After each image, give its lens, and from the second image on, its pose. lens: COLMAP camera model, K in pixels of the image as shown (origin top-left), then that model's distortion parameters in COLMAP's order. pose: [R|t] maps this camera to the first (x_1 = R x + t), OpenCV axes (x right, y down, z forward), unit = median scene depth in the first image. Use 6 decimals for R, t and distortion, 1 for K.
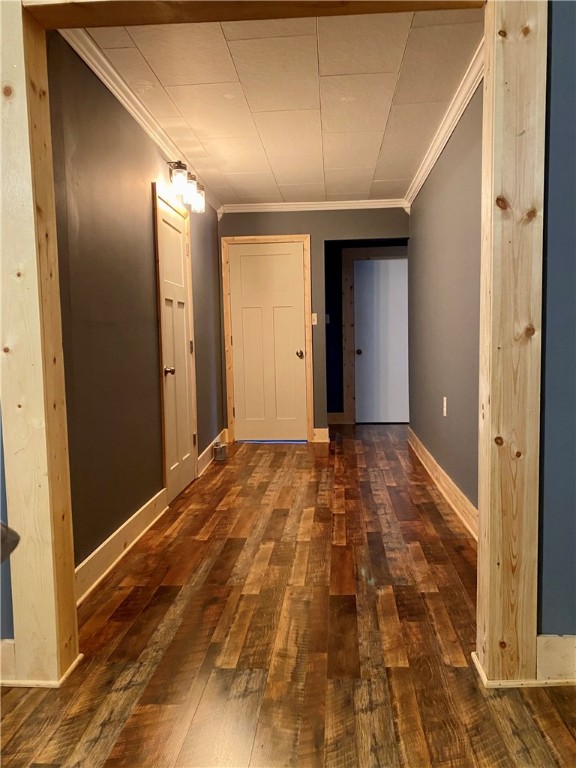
lens RADIAL K [[579.5, 0, 290.6], [0, 579.5, 384.7], [0, 0, 1]] dist [0.037230, -0.042959]
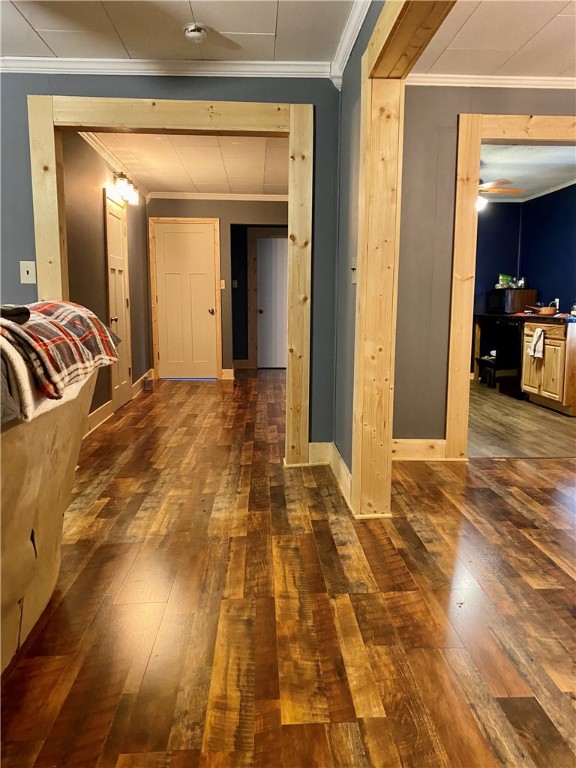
lens RADIAL K [[579.5, 0, 293.3], [0, 579.5, 376.0], [0, 0, 1]] dist [0.037230, -0.042959]
pose [[0.990717, 0.008142, 0.135694, 0.035831], [-0.015041, 0.998641, 0.049898, 0.037958], [-0.135104, -0.051476, 0.989493, -0.489533]]
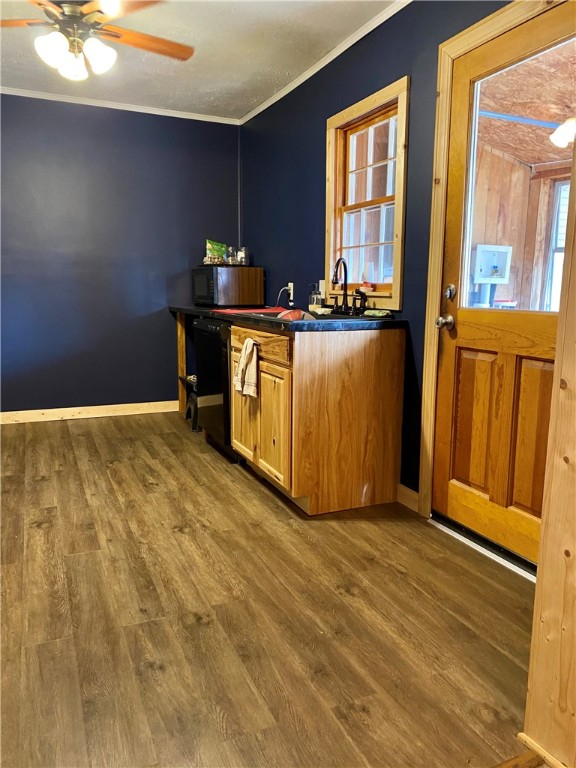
lens RADIAL K [[579.5, 0, 293.2], [0, 579.5, 381.3], [0, 0, 1]] dist [0.037230, -0.042959]
pose [[0.876977, -0.043818, 0.478531, 0.576307], [0.002914, 0.996300, 0.085889, -0.033685], [-0.480524, -0.073929, 0.873860, 0.252029]]
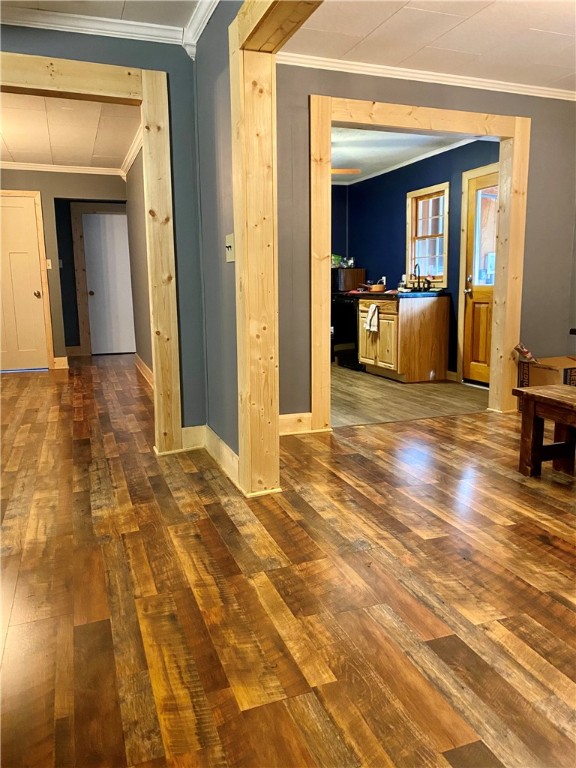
lens RADIAL K [[579.5, 0, 293.3], [0, 579.5, 377.9], [0, 0, 1]] dist [0.037230, -0.042959]
pose [[0.905116, -0.058676, 0.421095, -0.033078], [0.024082, 0.995916, 0.087010, 0.039358], [-0.424481, -0.068613, 0.902833, -0.461099]]
